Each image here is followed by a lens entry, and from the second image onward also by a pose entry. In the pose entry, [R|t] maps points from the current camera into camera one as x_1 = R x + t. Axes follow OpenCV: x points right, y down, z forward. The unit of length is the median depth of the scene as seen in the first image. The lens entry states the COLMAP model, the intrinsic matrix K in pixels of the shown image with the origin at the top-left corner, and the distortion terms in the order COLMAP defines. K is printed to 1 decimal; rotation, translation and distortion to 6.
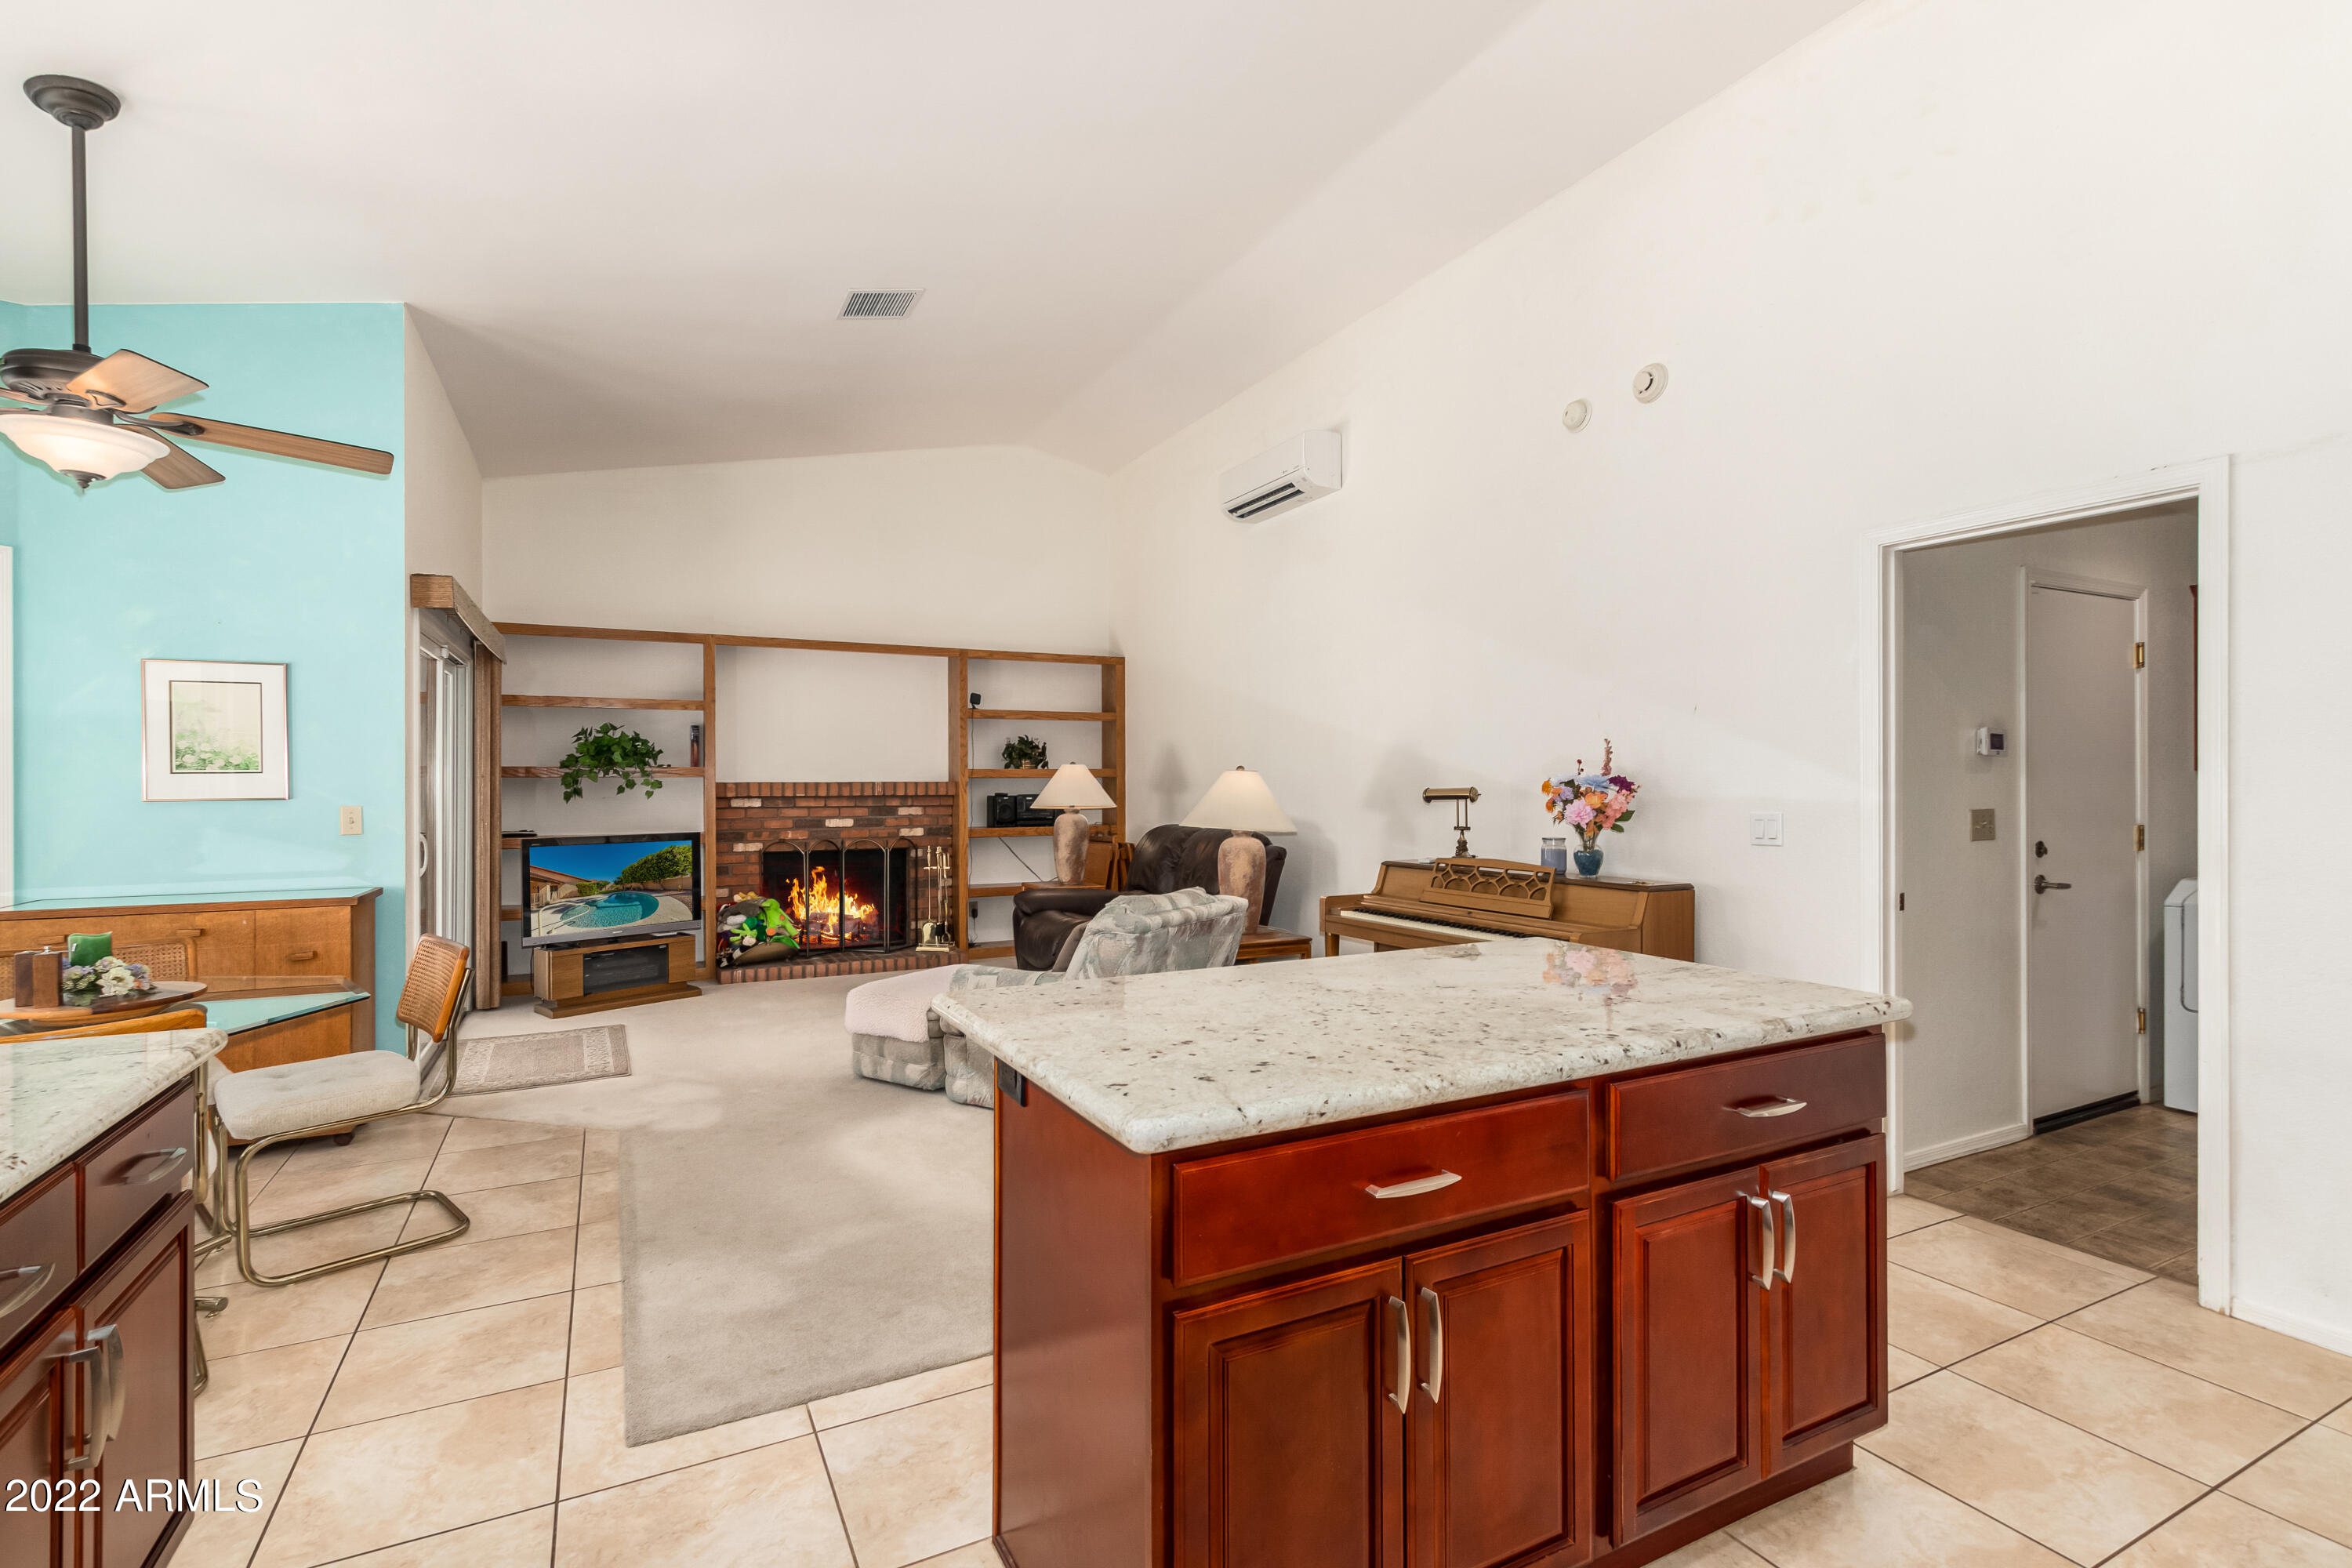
lens RADIAL K [[1077.3, 0, 1135.9], [0, 1077.3, 777.0], [0, 0, 1]] dist [0.001529, -0.000752]
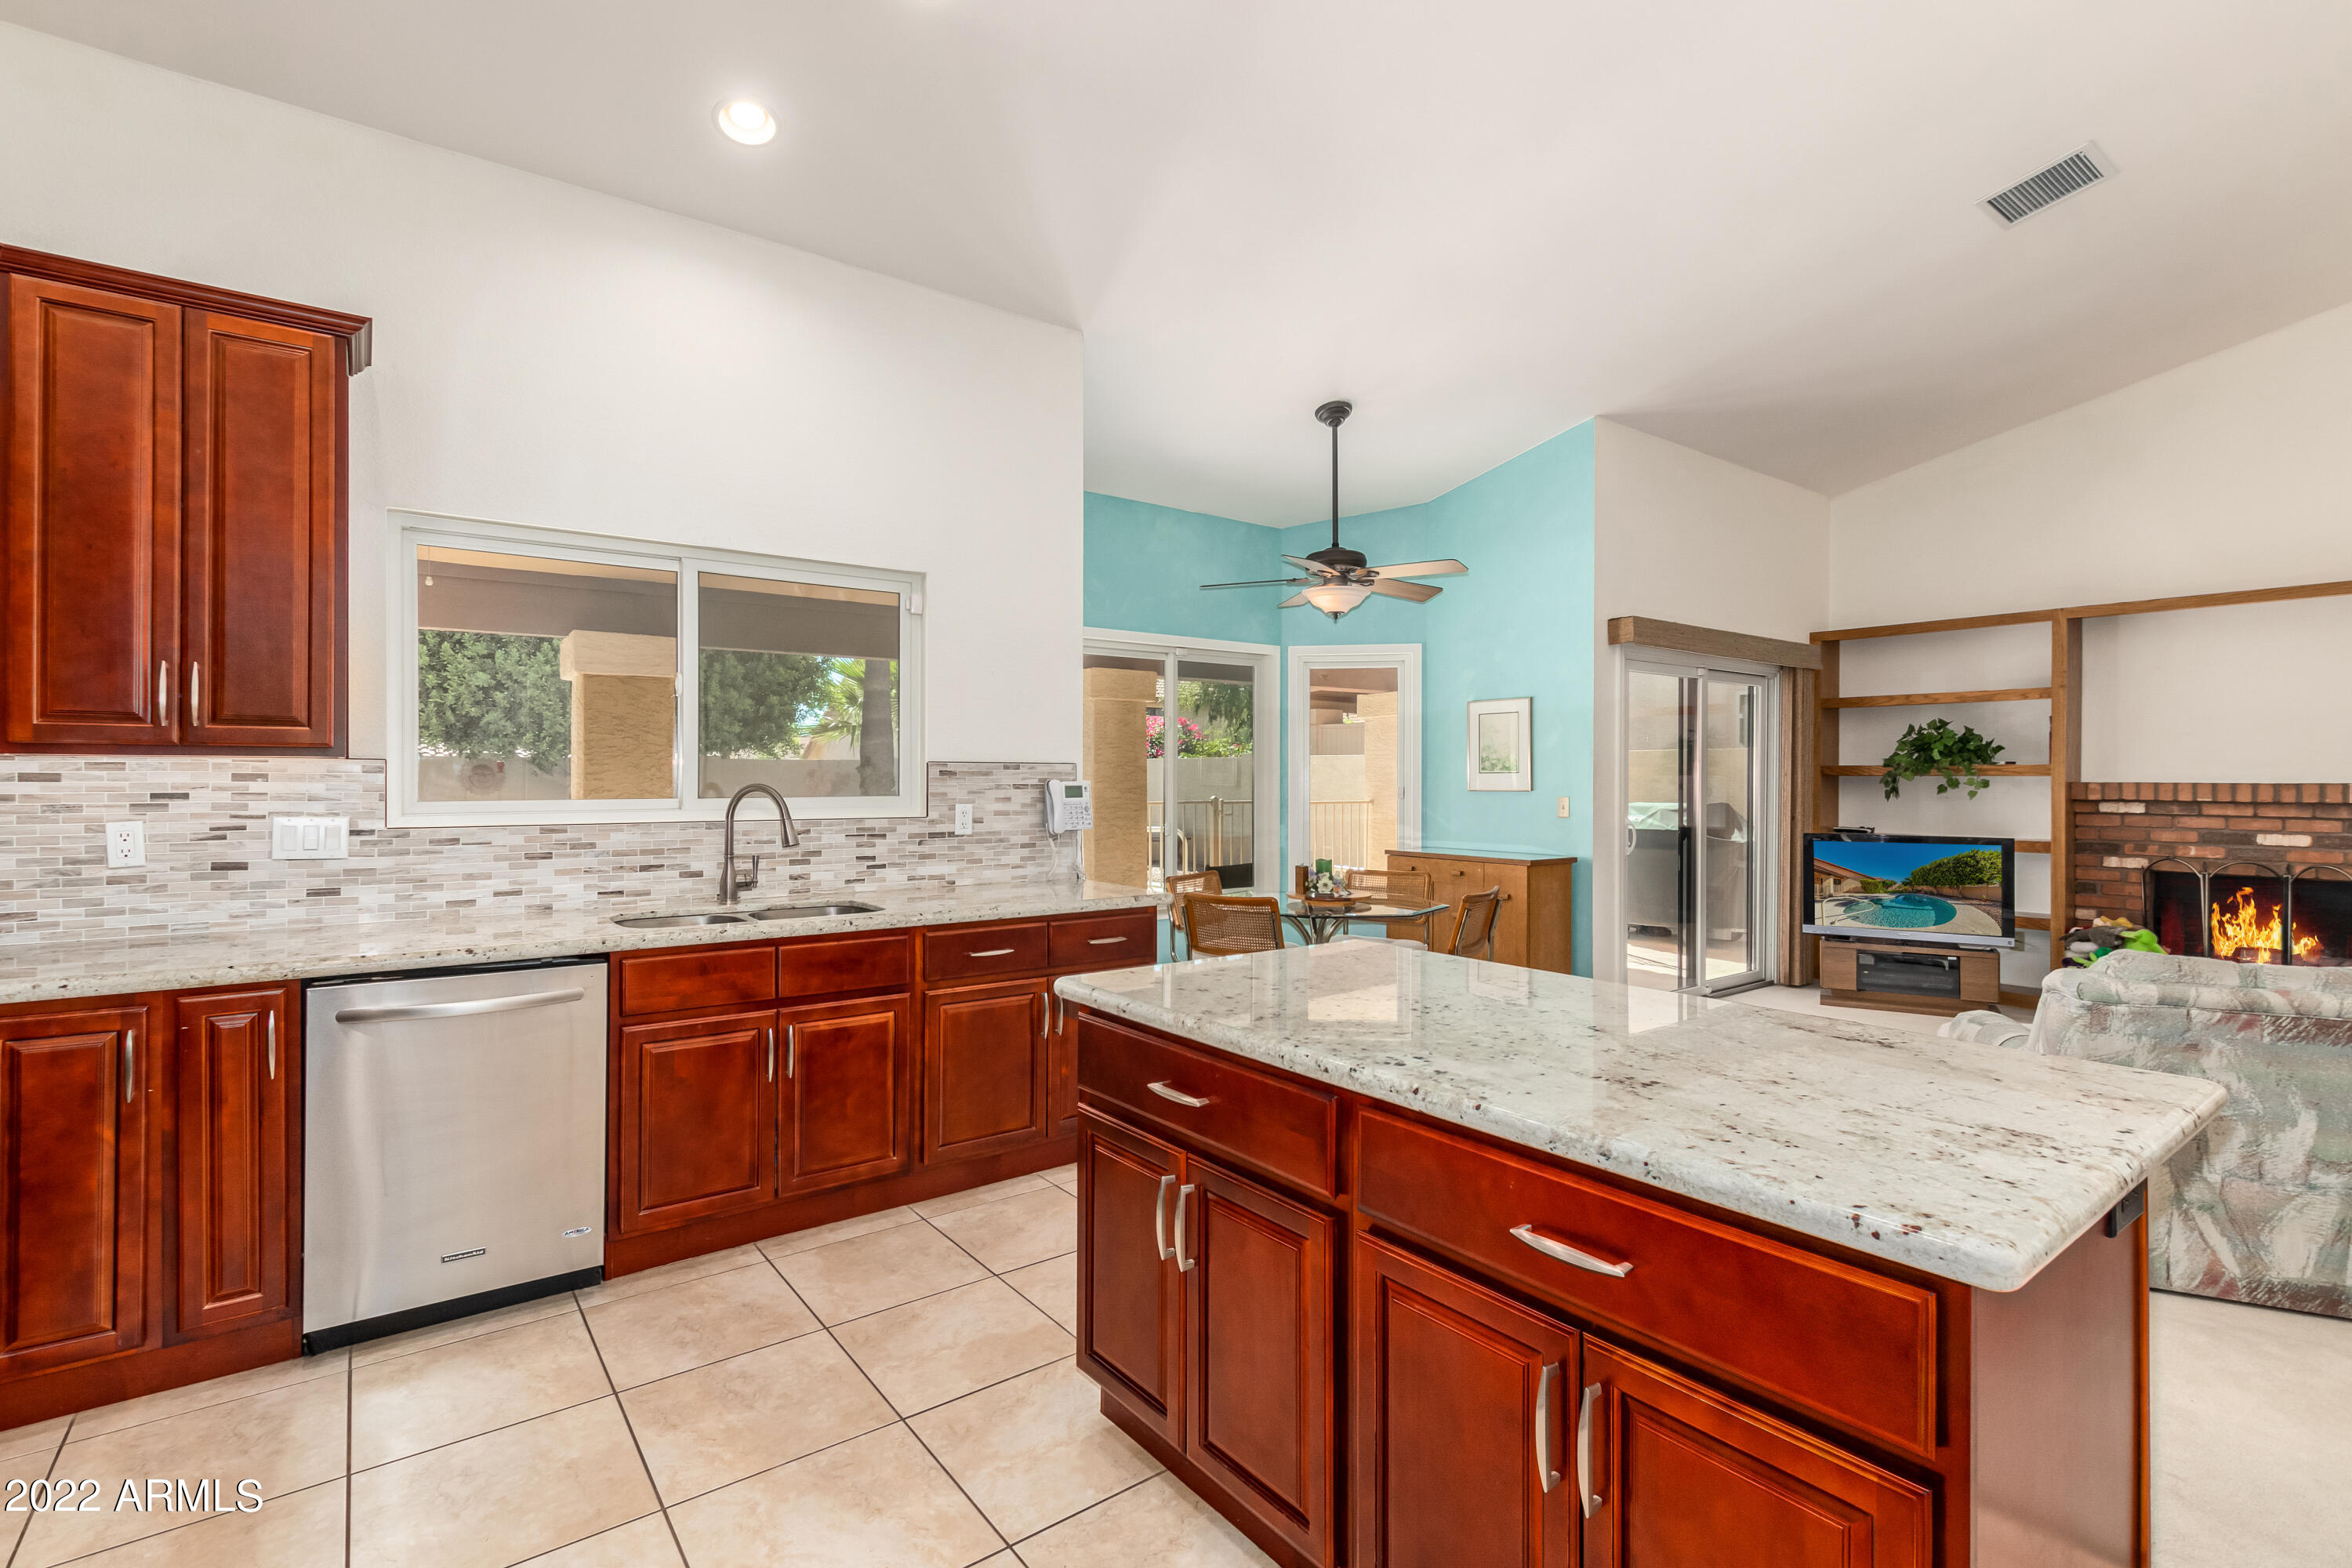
lens RADIAL K [[1077.3, 0, 1197.2], [0, 1077.3, 777.1], [0, 0, 1]] dist [0.001529, -0.000752]
pose [[0.192289, 0.001540, -0.981337, 0.318968], [-0.001323, 0.999998, 0.001311, 0.000794], [0.981337, 0.001046, 0.192291, 0.166305]]
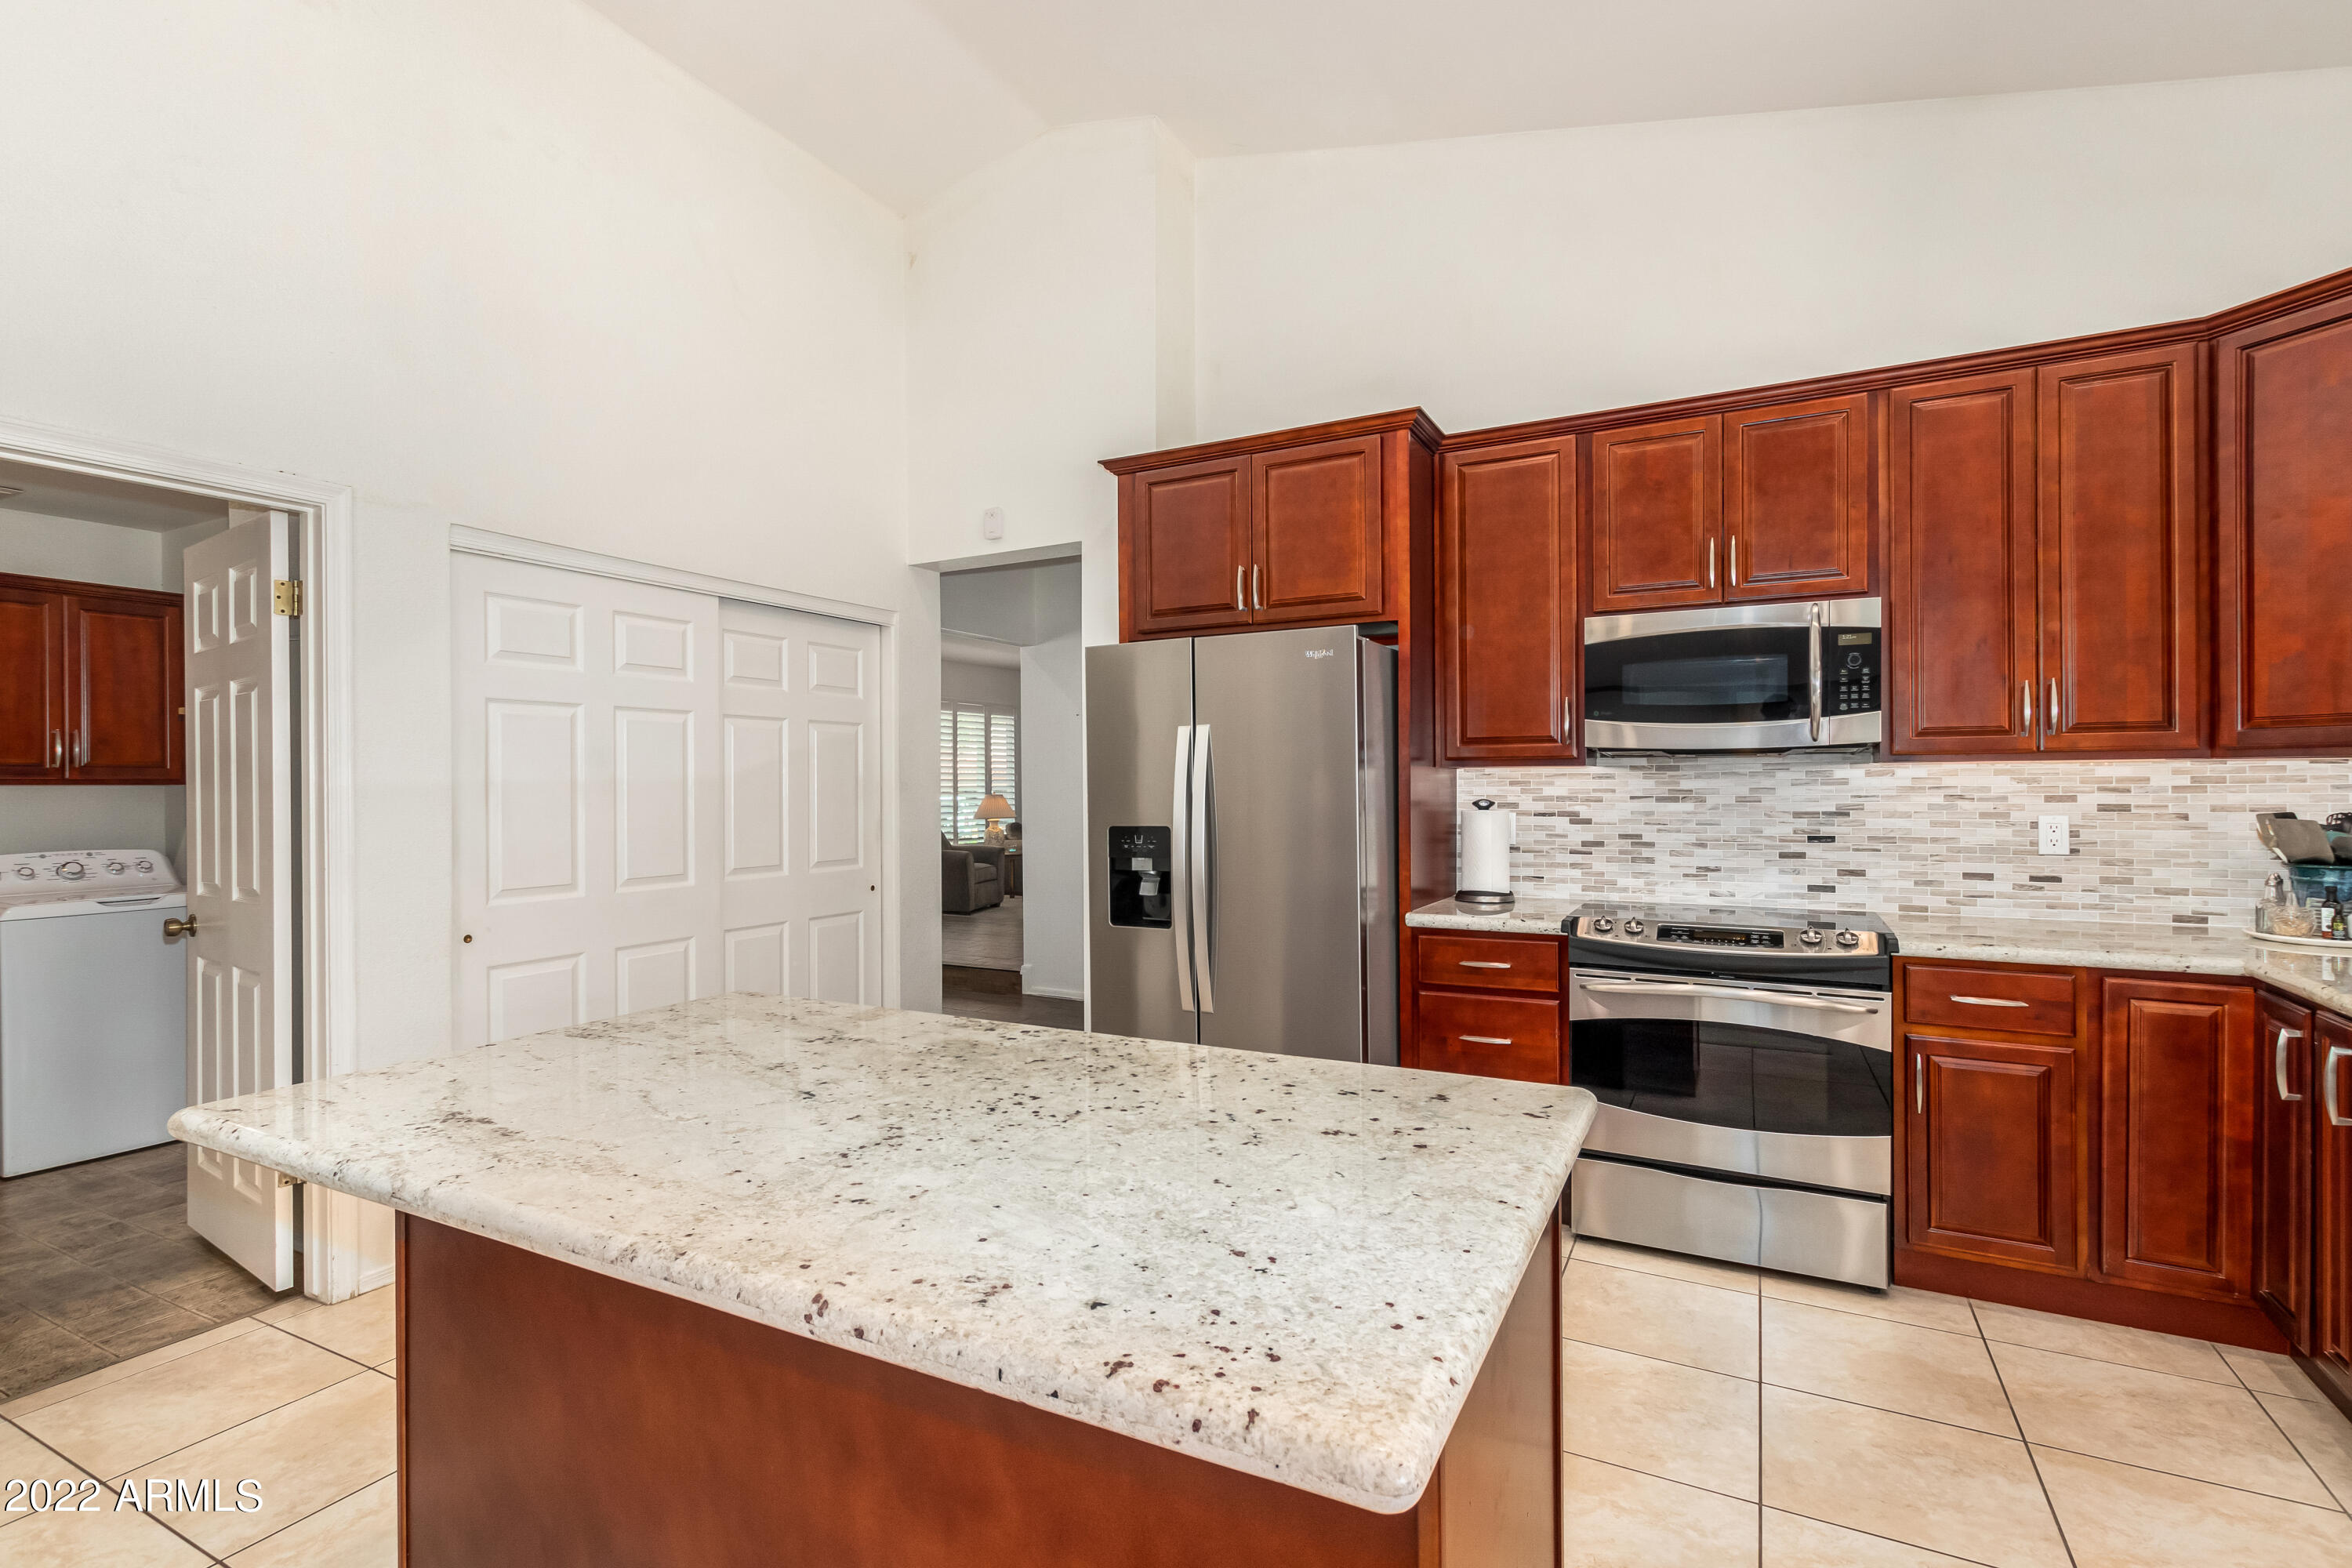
lens RADIAL K [[1077.3, 0, 1172.8], [0, 1077.3, 784.6], [0, 0, 1]] dist [0.001529, -0.000752]
pose [[-0.581767, 0.004055, 0.813346, -0.119010], [0.006593, 0.999978, -0.000269, 0.001415], [-0.813329, 0.005206, -0.581781, 0.366629]]
